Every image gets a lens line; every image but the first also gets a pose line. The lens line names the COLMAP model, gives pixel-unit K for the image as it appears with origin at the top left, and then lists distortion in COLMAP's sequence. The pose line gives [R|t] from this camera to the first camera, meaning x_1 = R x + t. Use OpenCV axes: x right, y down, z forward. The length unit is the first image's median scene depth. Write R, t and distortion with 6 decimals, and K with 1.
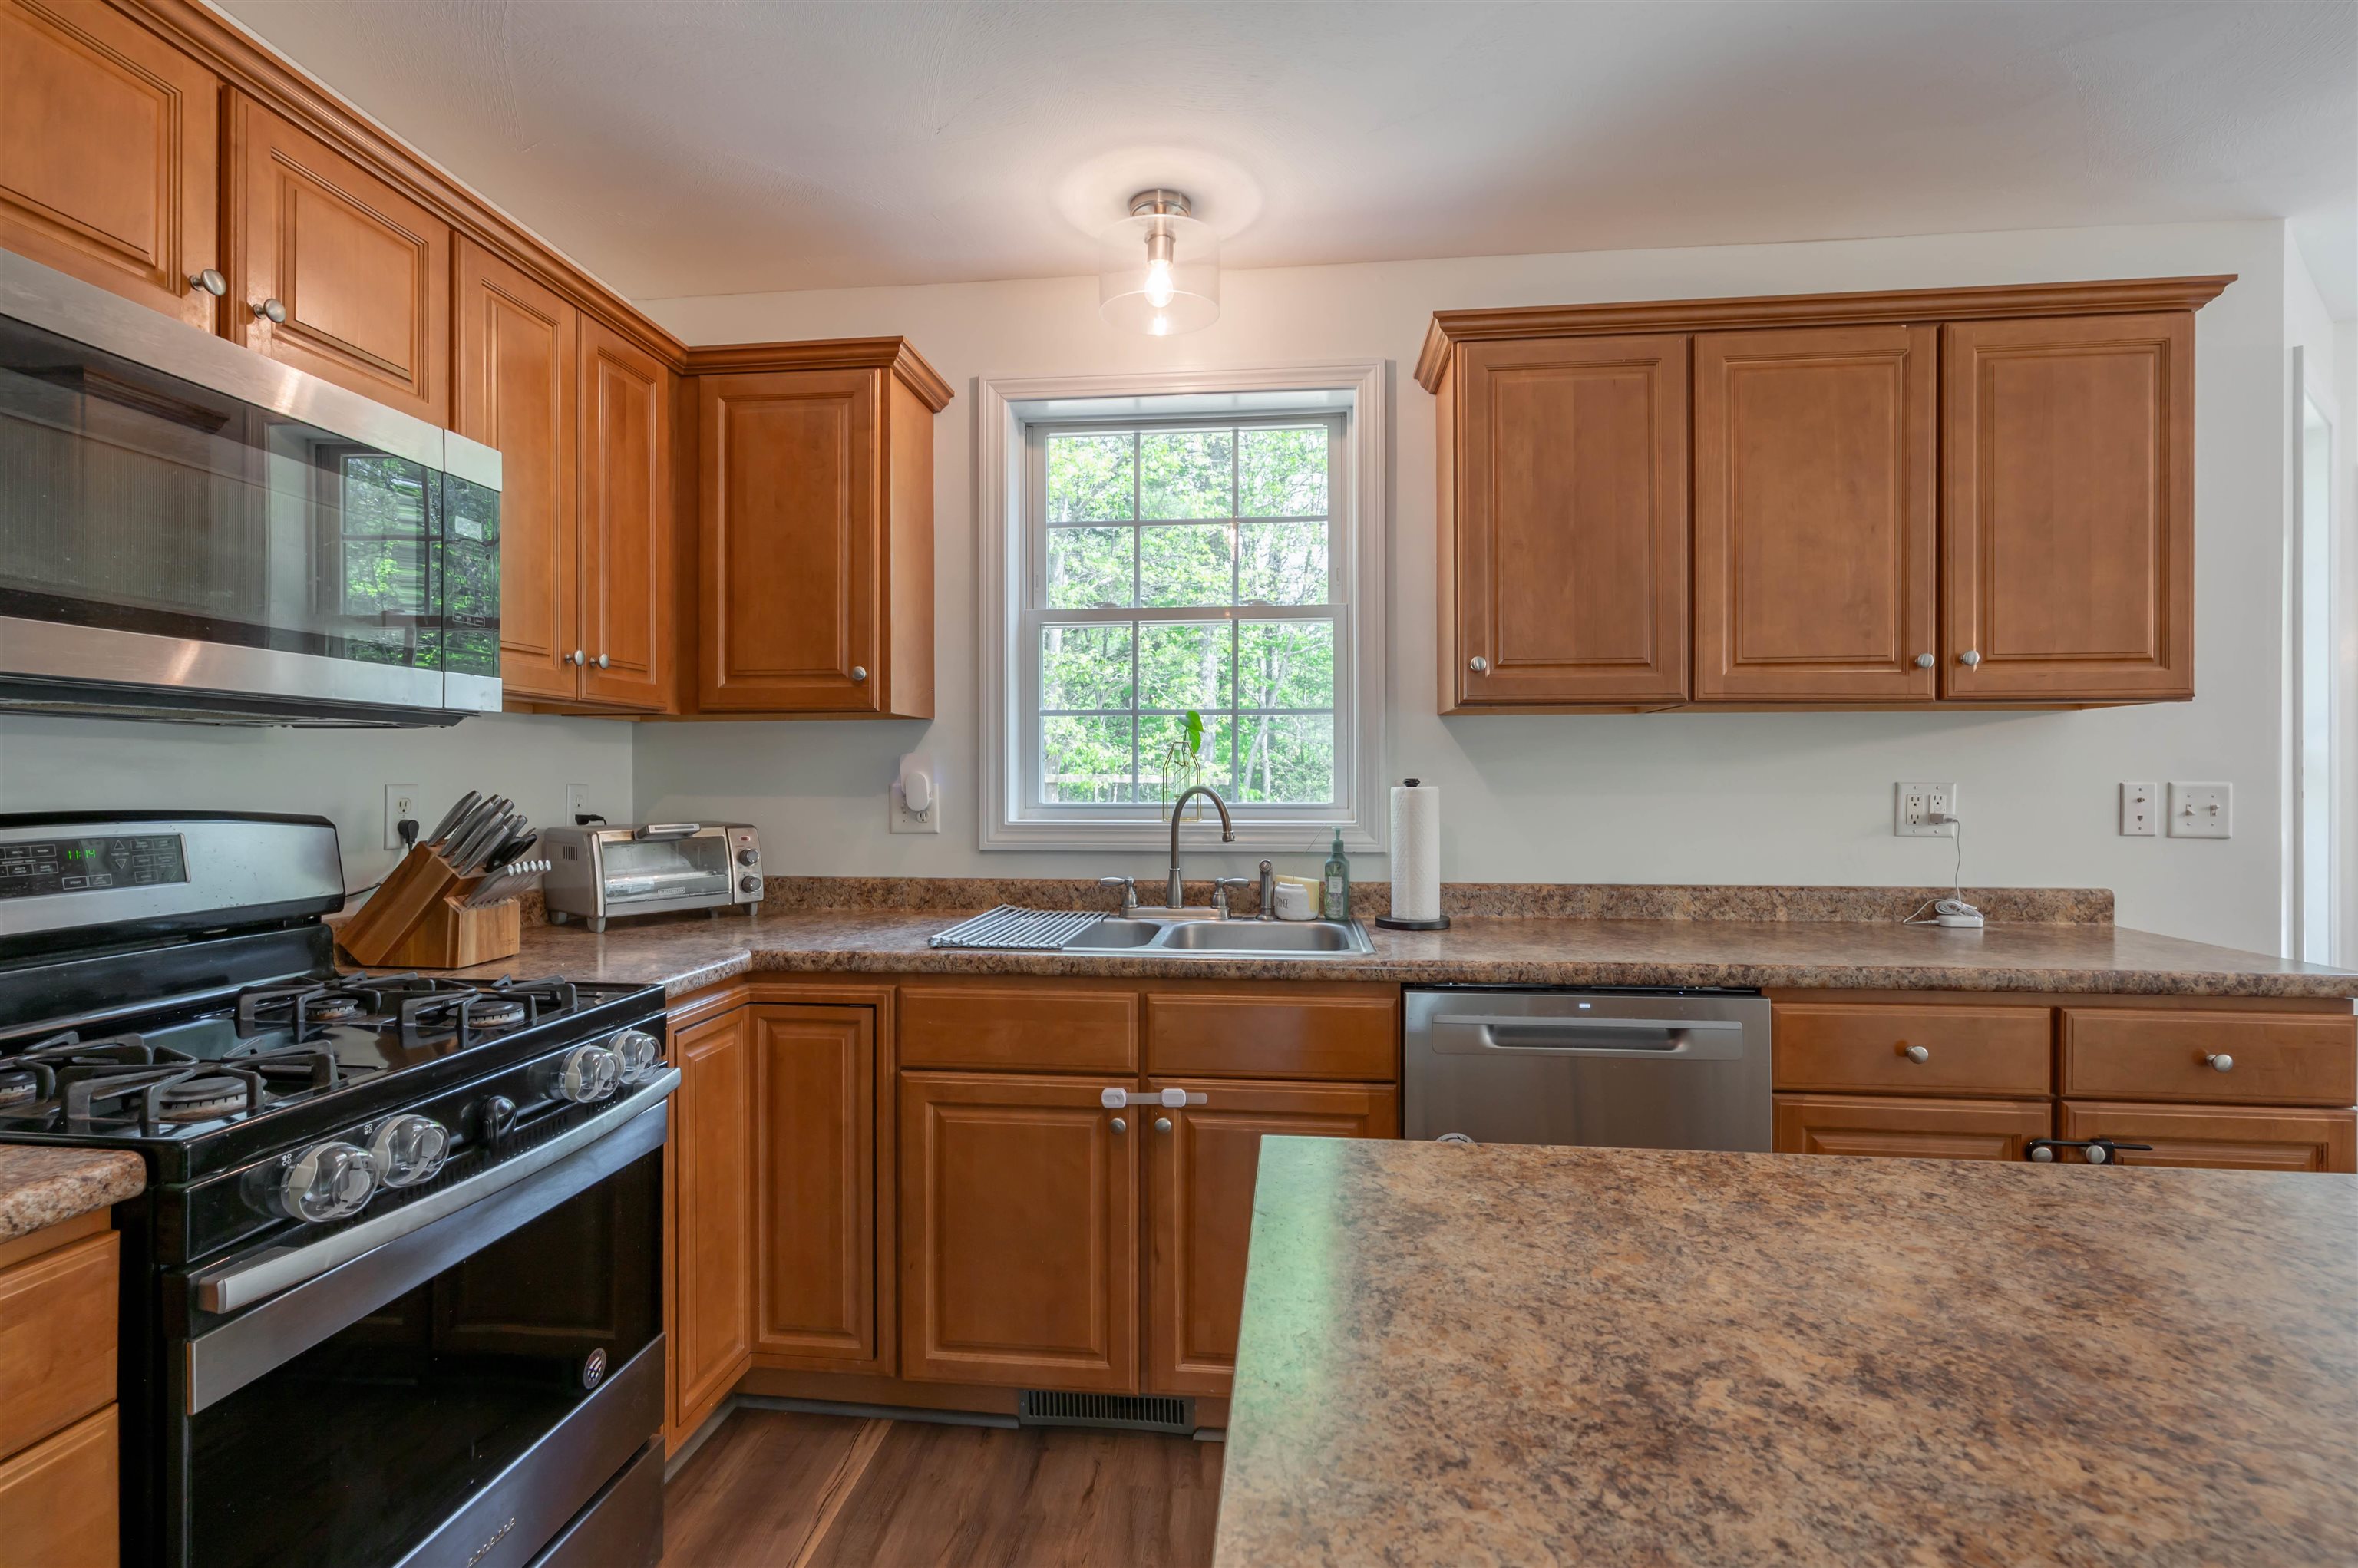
lens RADIAL K [[1229.2, 0, 1176.5], [0, 1229.2, 785.5], [0, 0, 1]] dist [0.002904, -0.000204]
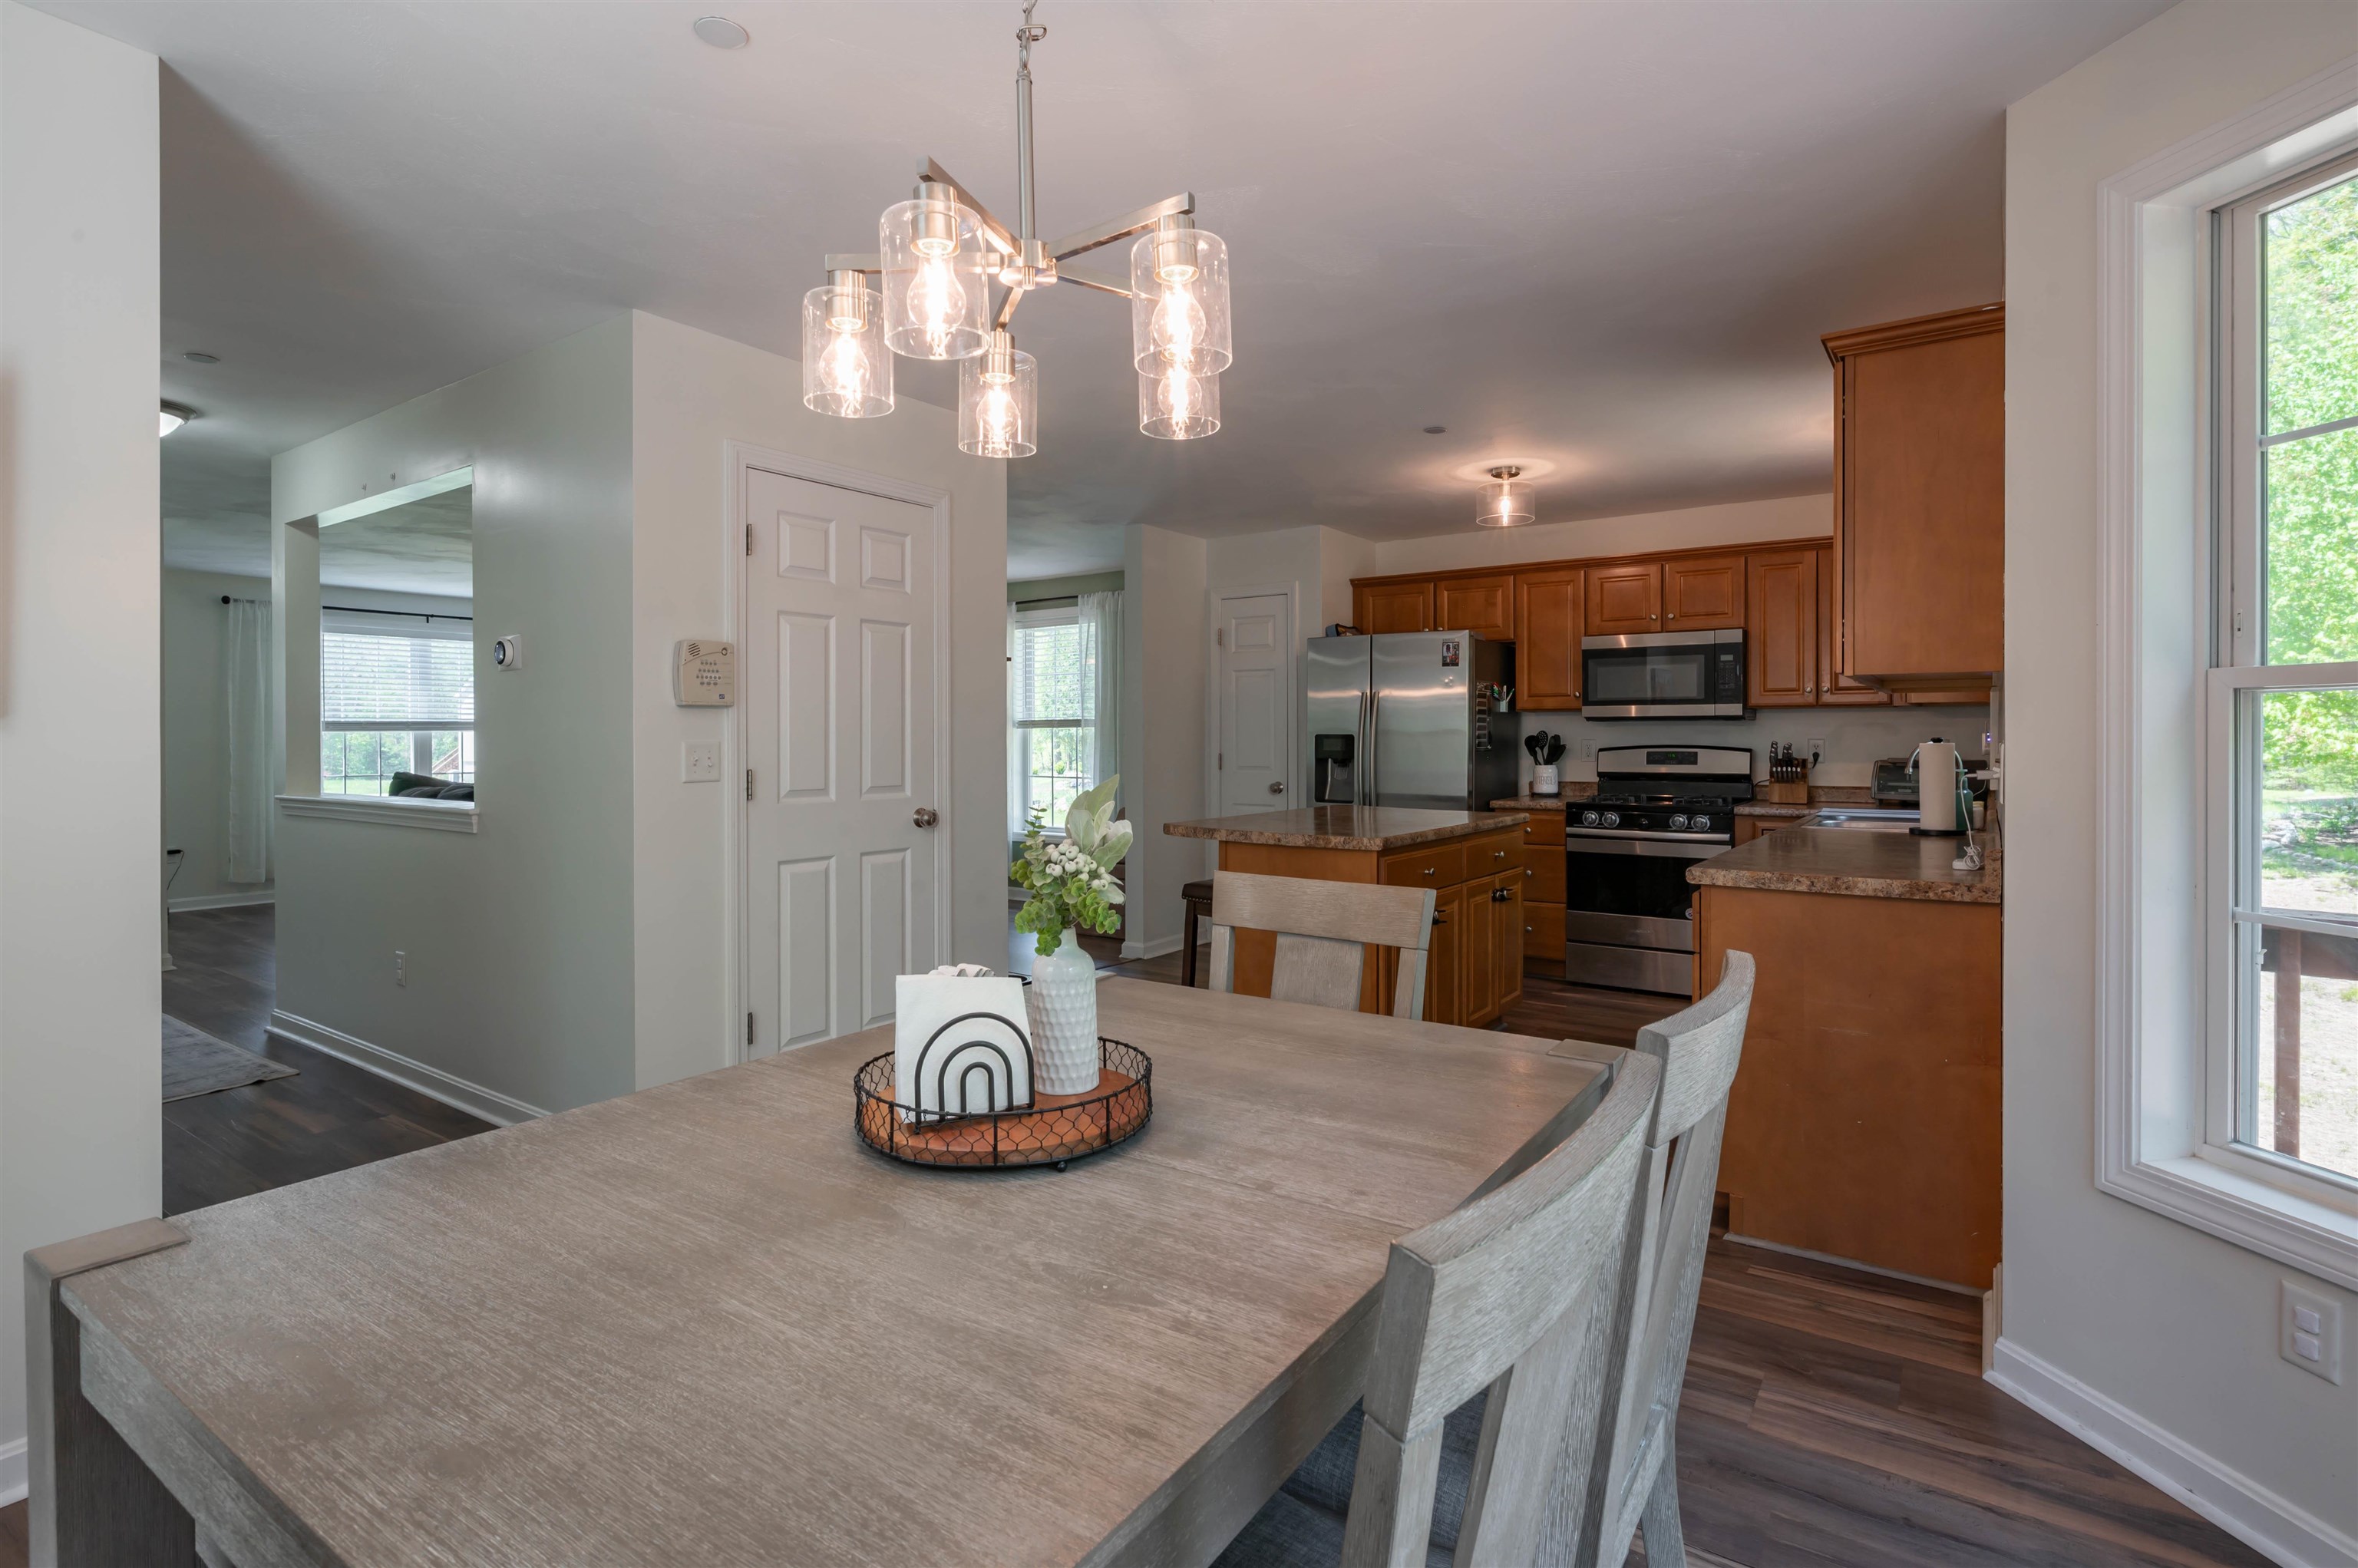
lens RADIAL K [[1147.3, 0, 1222.3], [0, 1147.3, 755.0], [0, 0, 1]] dist [0.000364, 0.001108]
pose [[-0.477487, 0.015356, -0.878505, 1.872968], [-0.003543, 0.999805, 0.019402, -0.008397], [0.878632, 0.012377, -0.477339, 0.888922]]
